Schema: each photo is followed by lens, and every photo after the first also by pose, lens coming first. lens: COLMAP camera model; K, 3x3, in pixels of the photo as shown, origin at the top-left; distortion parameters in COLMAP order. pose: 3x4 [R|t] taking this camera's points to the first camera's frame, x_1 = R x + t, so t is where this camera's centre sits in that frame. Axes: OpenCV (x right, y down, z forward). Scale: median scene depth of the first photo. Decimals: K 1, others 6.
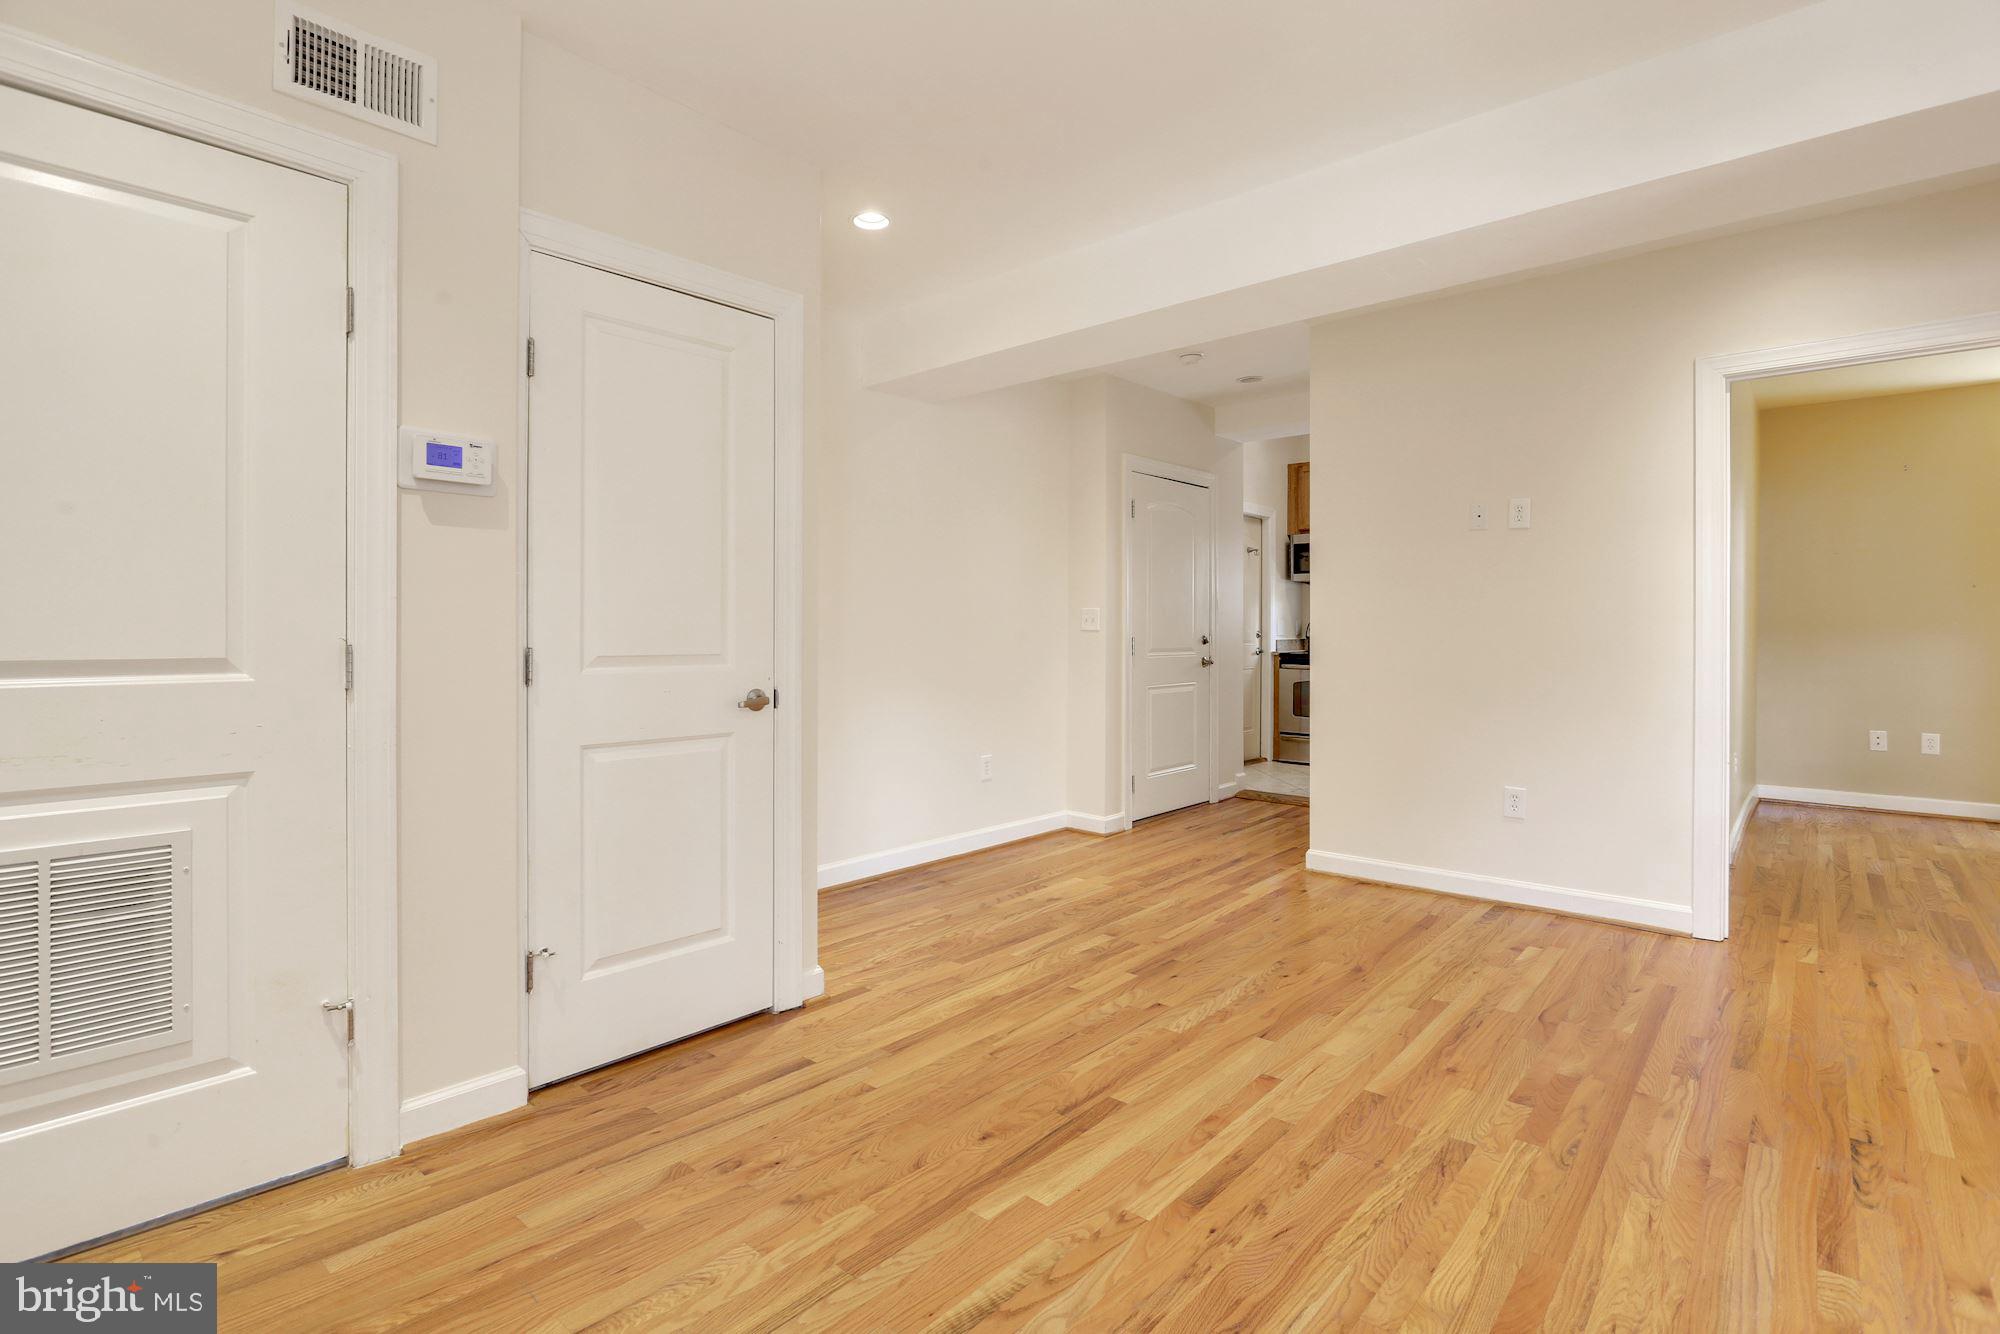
lens RADIAL K [[950.2, 0, 1012.9], [0, 950.2, 635.1], [0, 0, 1]] dist [-0.022226, 0.012060]
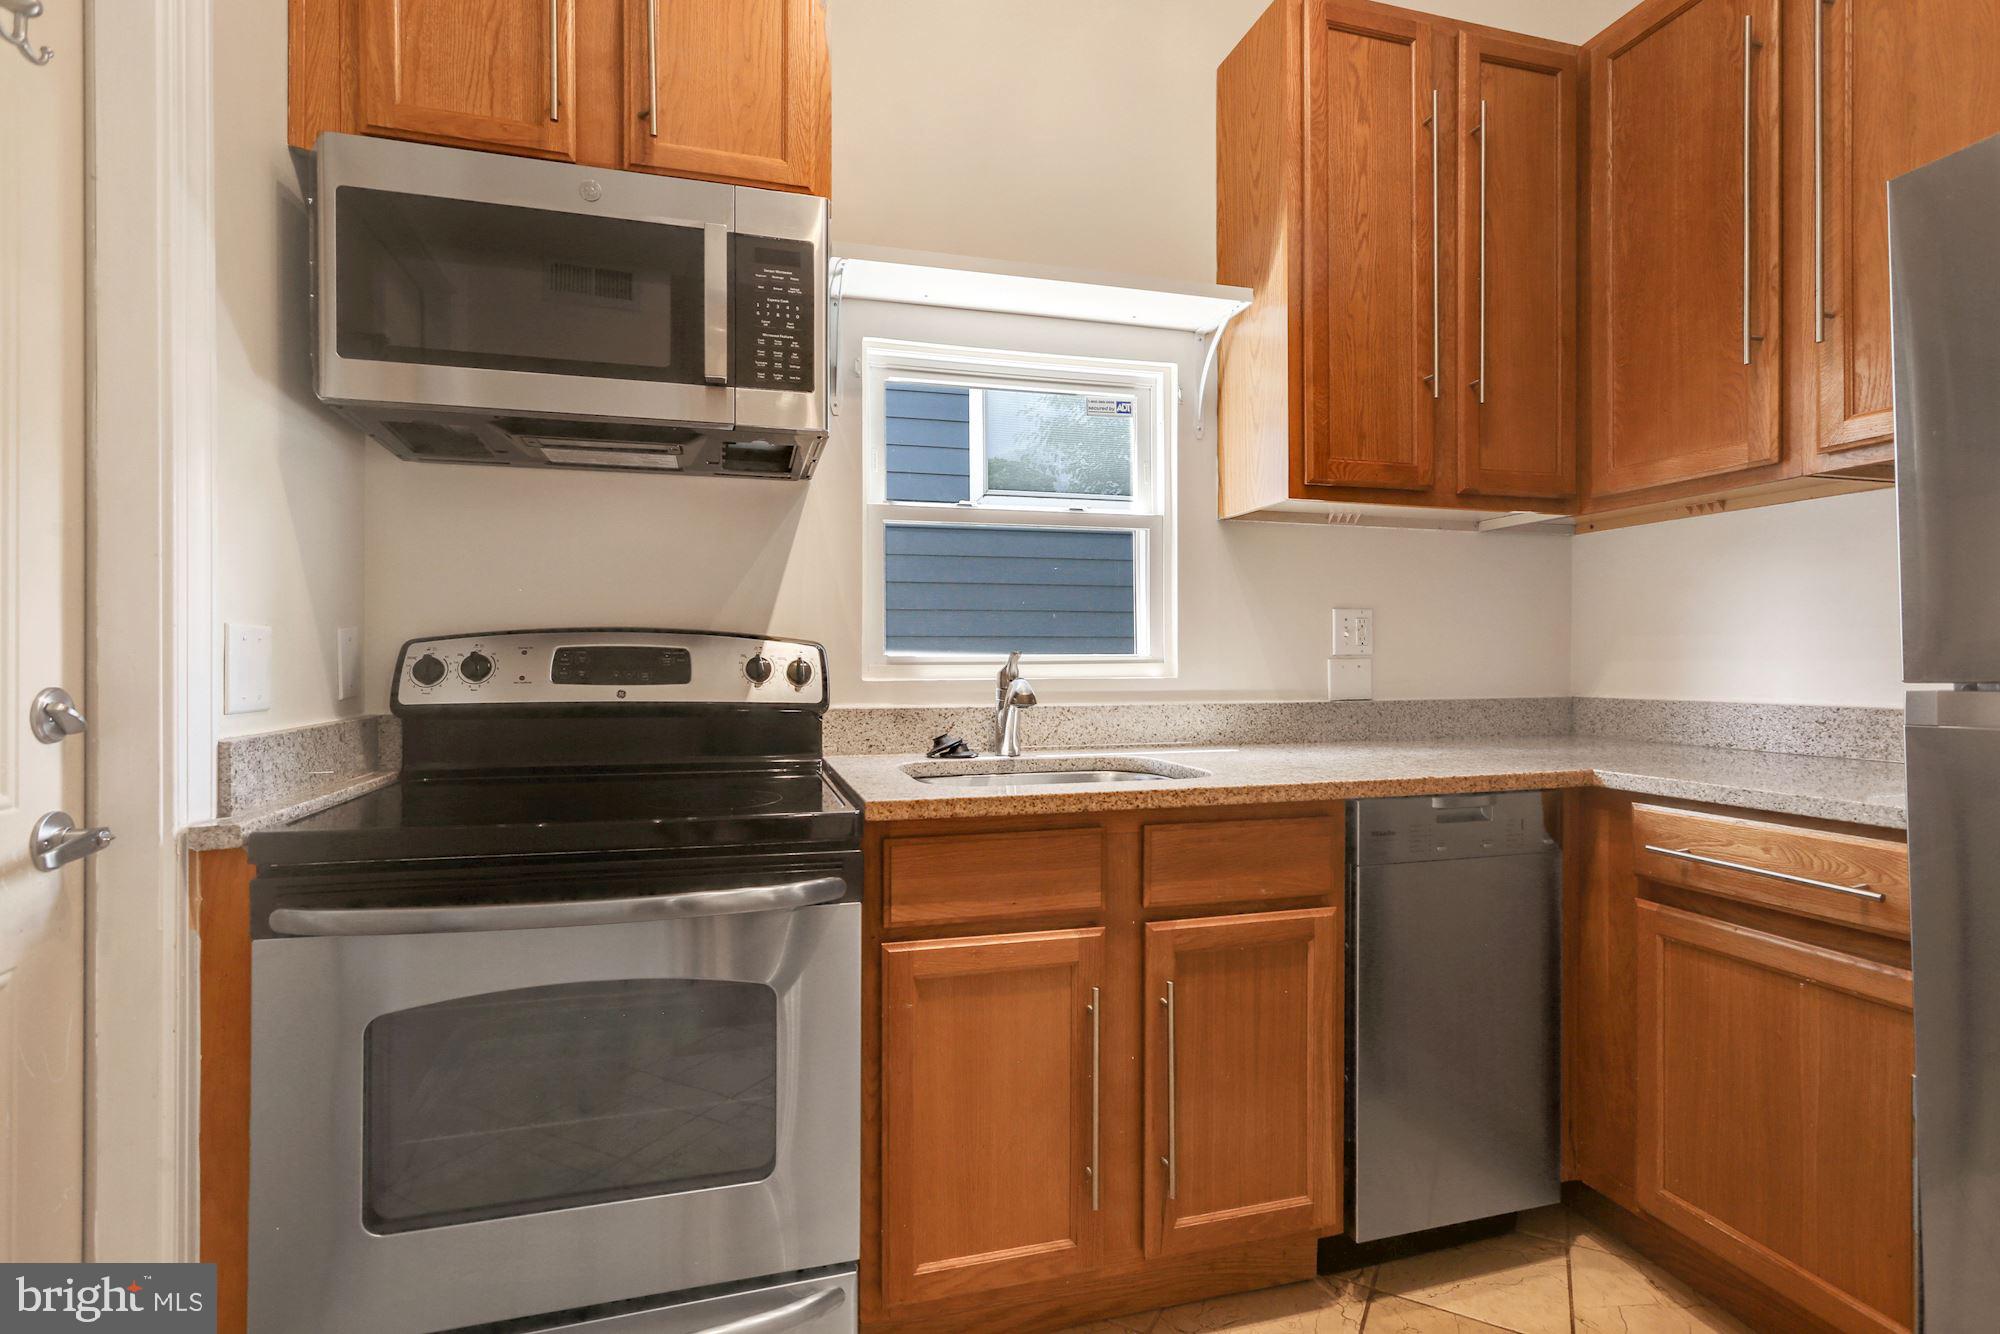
lens RADIAL K [[950.2, 0, 996.3], [0, 950.2, 663.5], [0, 0, 1]] dist [-0.022226, 0.012060]
pose [[0.554298, -0.006240, 0.832295, 0.717951], [0.004649, 0.999980, 0.004401, -0.026756], [-0.832305, 0.001430, 0.554315, 2.638605]]
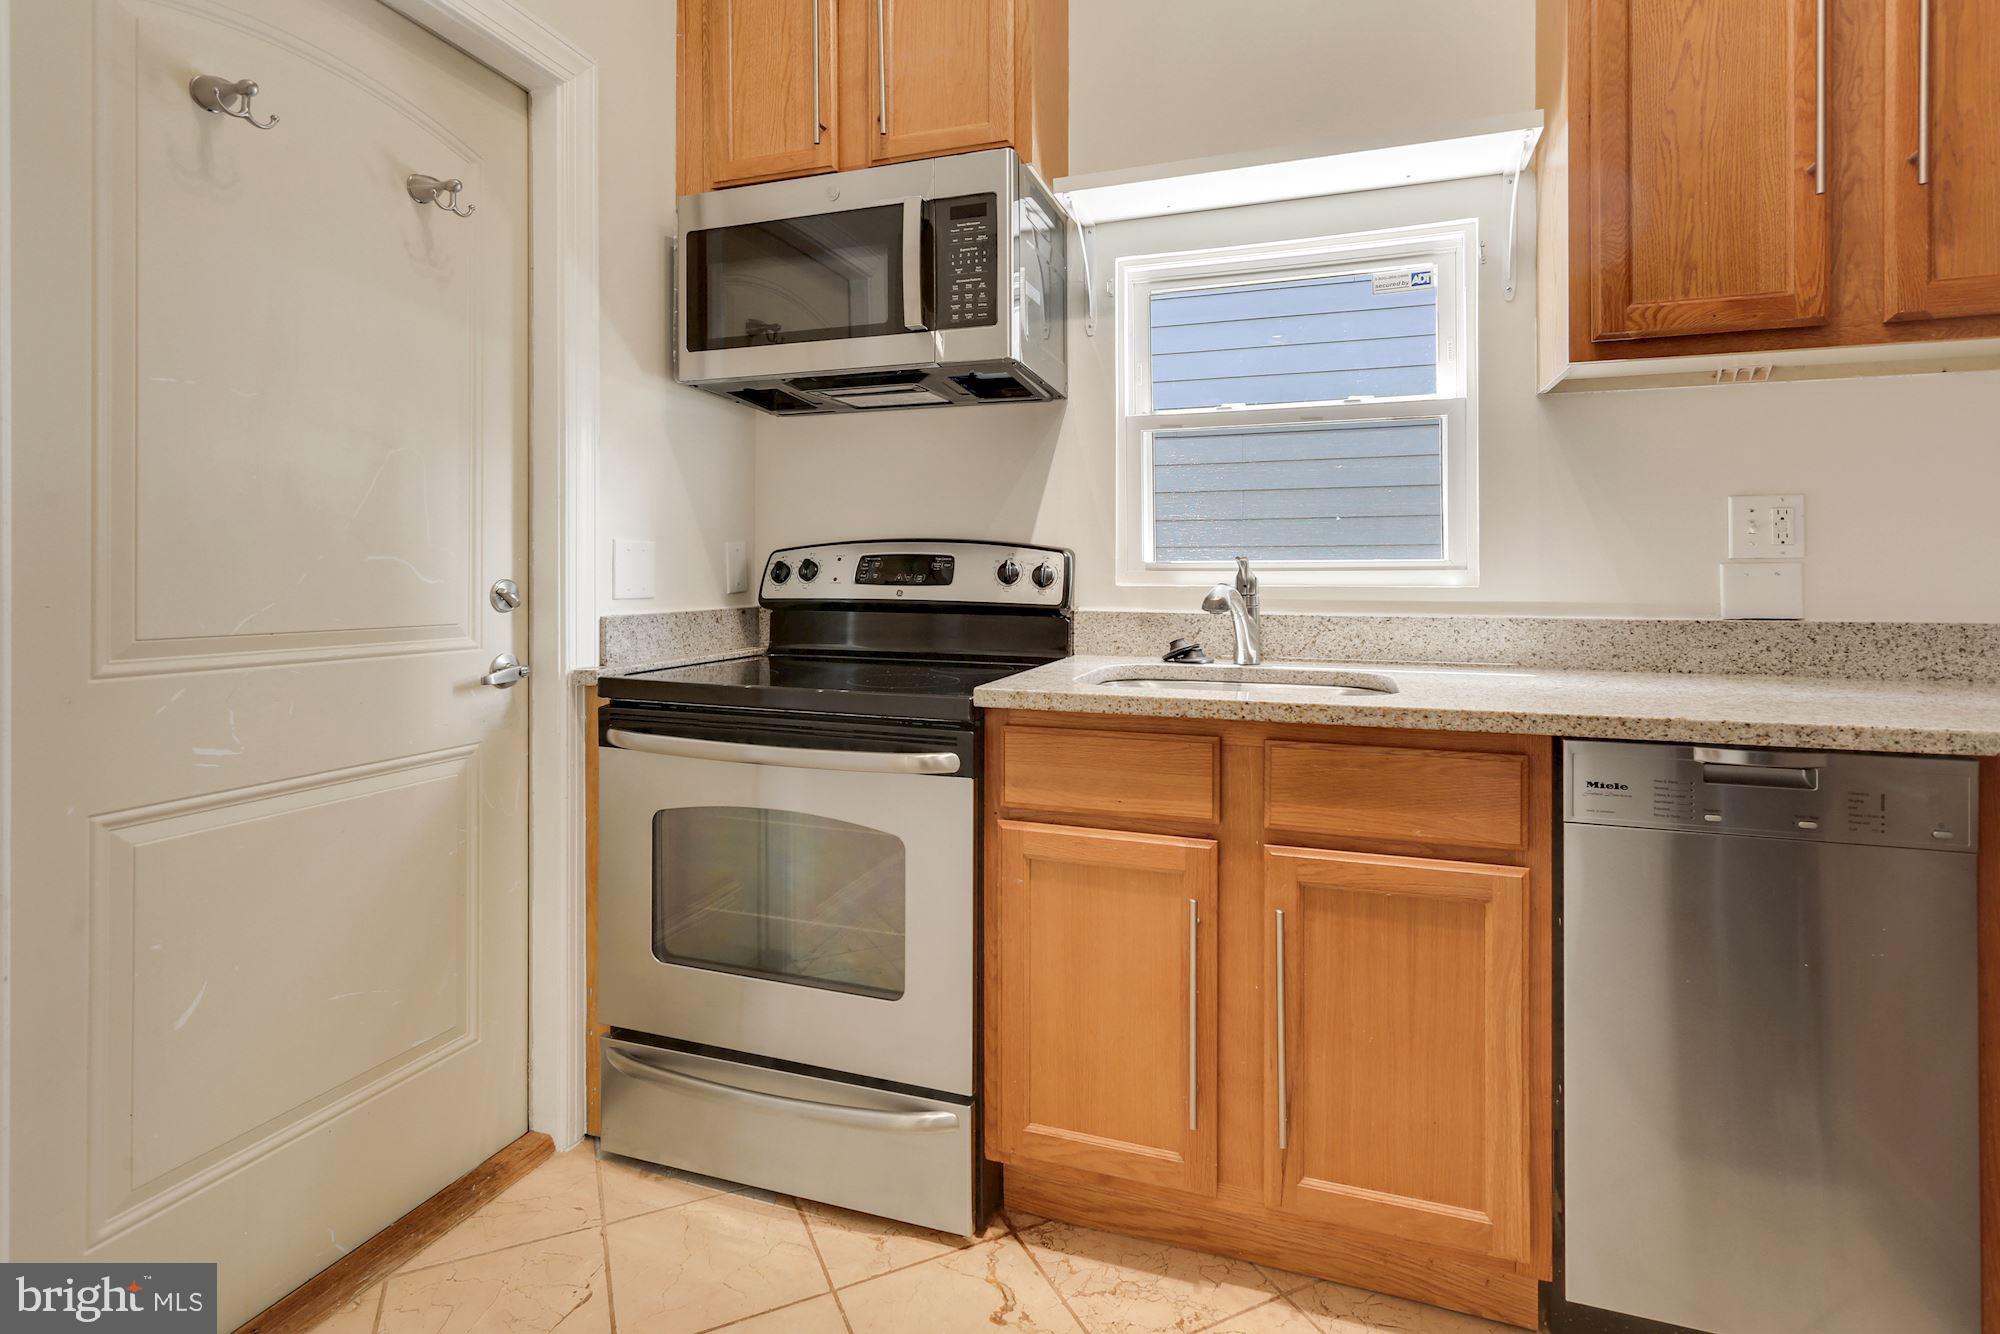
lens RADIAL K [[950.2, 0, 1006.2], [0, 950.2, 577.4], [0, 0, 1]] dist [-0.022226, 0.012060]
pose [[0.930869, -0.003003, 0.365341, 0.932453], [0.002111, 0.999994, 0.002842, -0.018464], [-0.365347, -0.001874, 0.930869, 2.420214]]
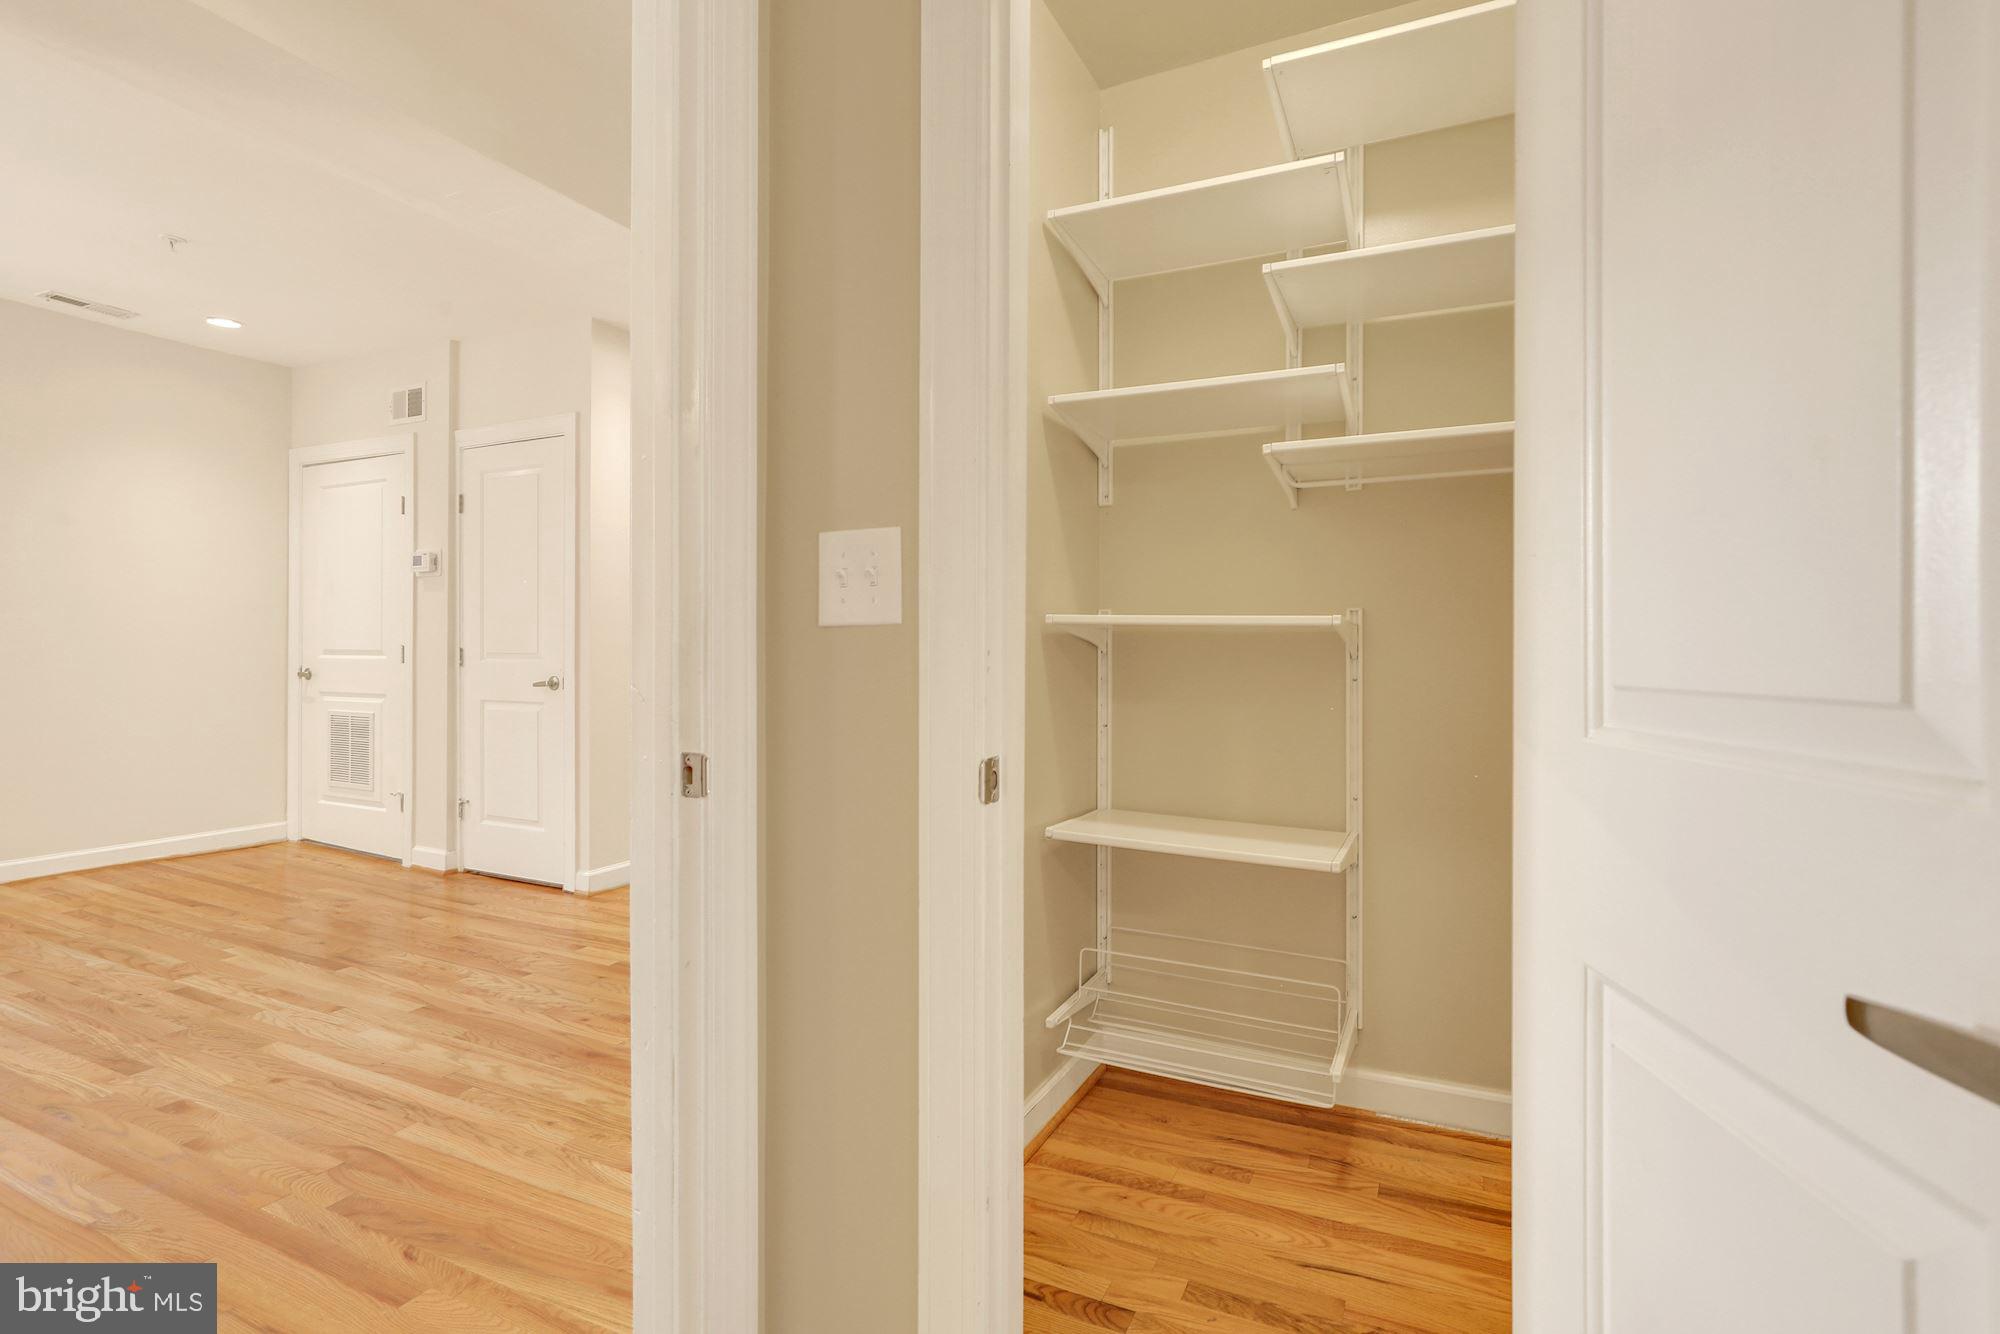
lens RADIAL K [[950.2, 0, 1019.7], [0, 950.2, 647.2], [0, 0, 1]] dist [-0.022226, 0.012060]
pose [[0.272483, -0.000291, -0.962161, 1.576927], [-0.003180, 0.999994, -0.001203, 0.009053], [0.962155, 0.003388, 0.272481, 1.438890]]
